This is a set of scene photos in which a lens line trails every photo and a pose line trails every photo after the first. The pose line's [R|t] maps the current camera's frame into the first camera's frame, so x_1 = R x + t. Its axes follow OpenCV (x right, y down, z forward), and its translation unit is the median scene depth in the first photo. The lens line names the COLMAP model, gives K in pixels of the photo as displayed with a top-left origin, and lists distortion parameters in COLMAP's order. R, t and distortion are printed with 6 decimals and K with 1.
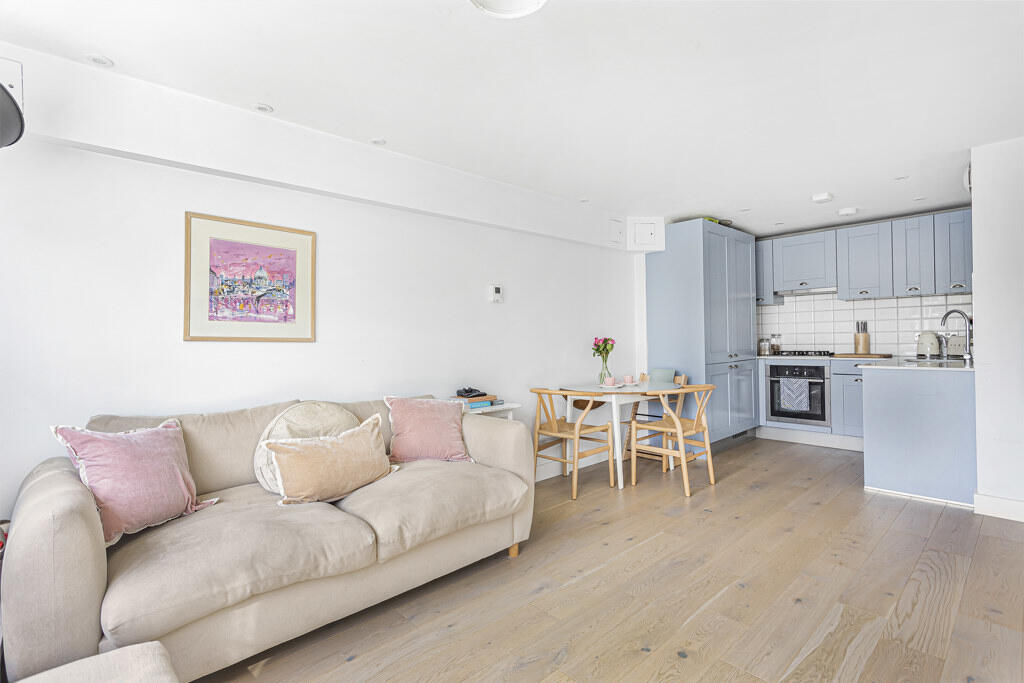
lens RADIAL K [[491.6, 0, 506.6], [0, 491.6, 334.5], [0, 0, 1]] dist [0.001714, 0.000515]
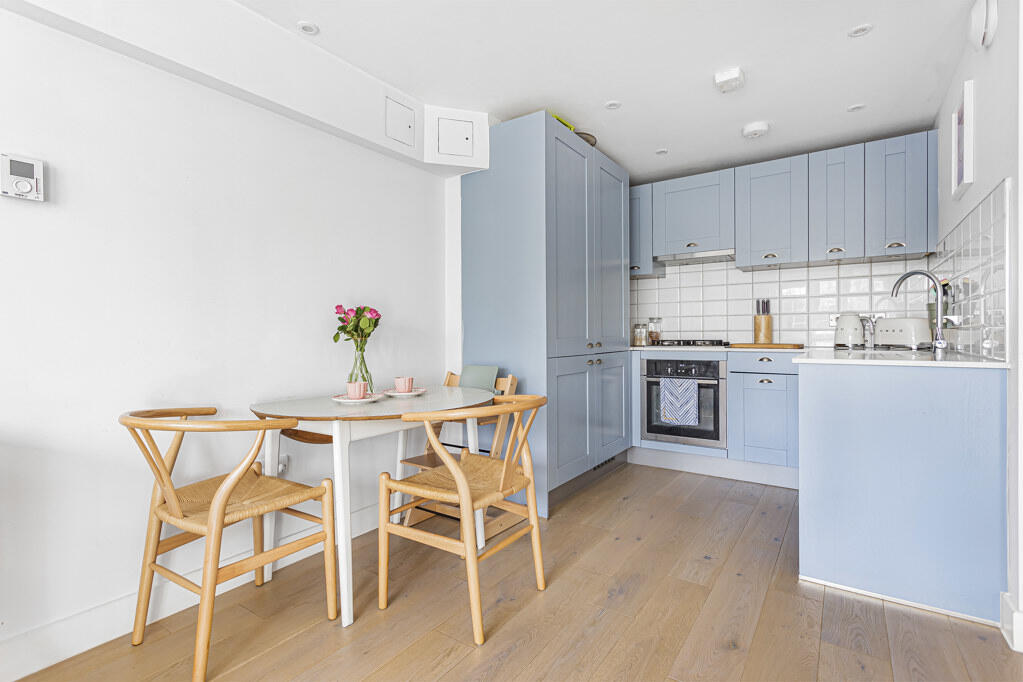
lens RADIAL K [[491.1, 0, 506.1], [0, 491.1, 334.0], [0, 0, 1]] dist [0.001714, 0.000515]
pose [[0.977739, 0.010492, 0.209561, 0.206688], [-0.011311, 0.999932, 0.002708, 0.028056], [-0.209519, -0.005018, 0.977792, 0.384366]]
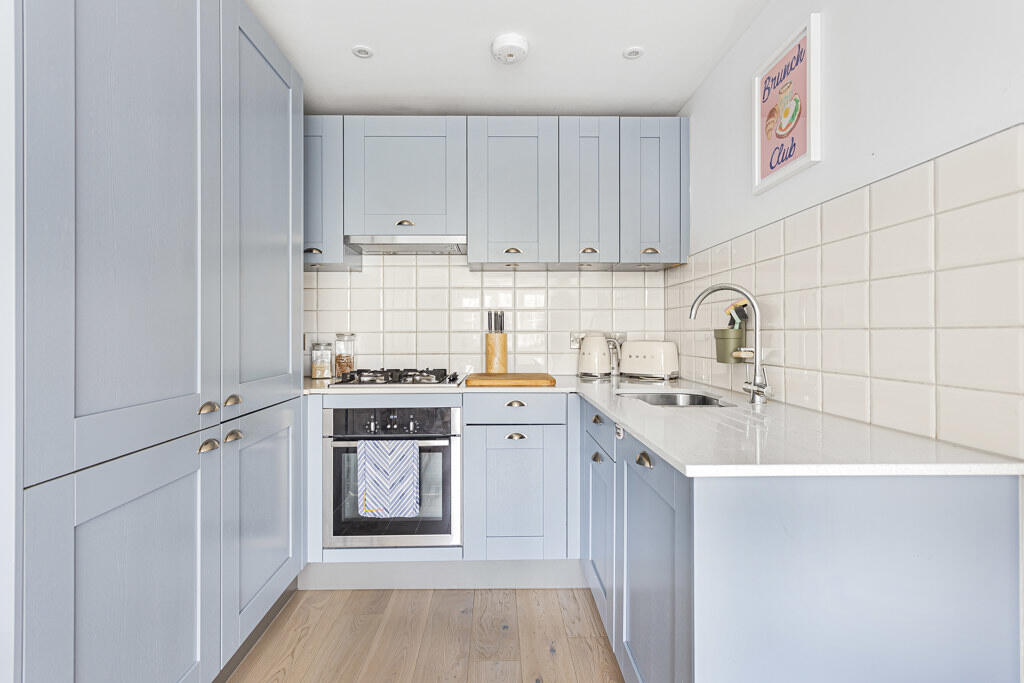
lens RADIAL K [[491.6, 0, 506.6], [0, 491.6, 334.5], [0, 0, 1]] dist [0.001714, 0.000515]
pose [[0.665919, 0.011656, 0.745933, 0.348225], [-0.013908, 0.999898, -0.003208, 0.000205], [-0.745894, -0.008238, 0.666014, 0.664187]]
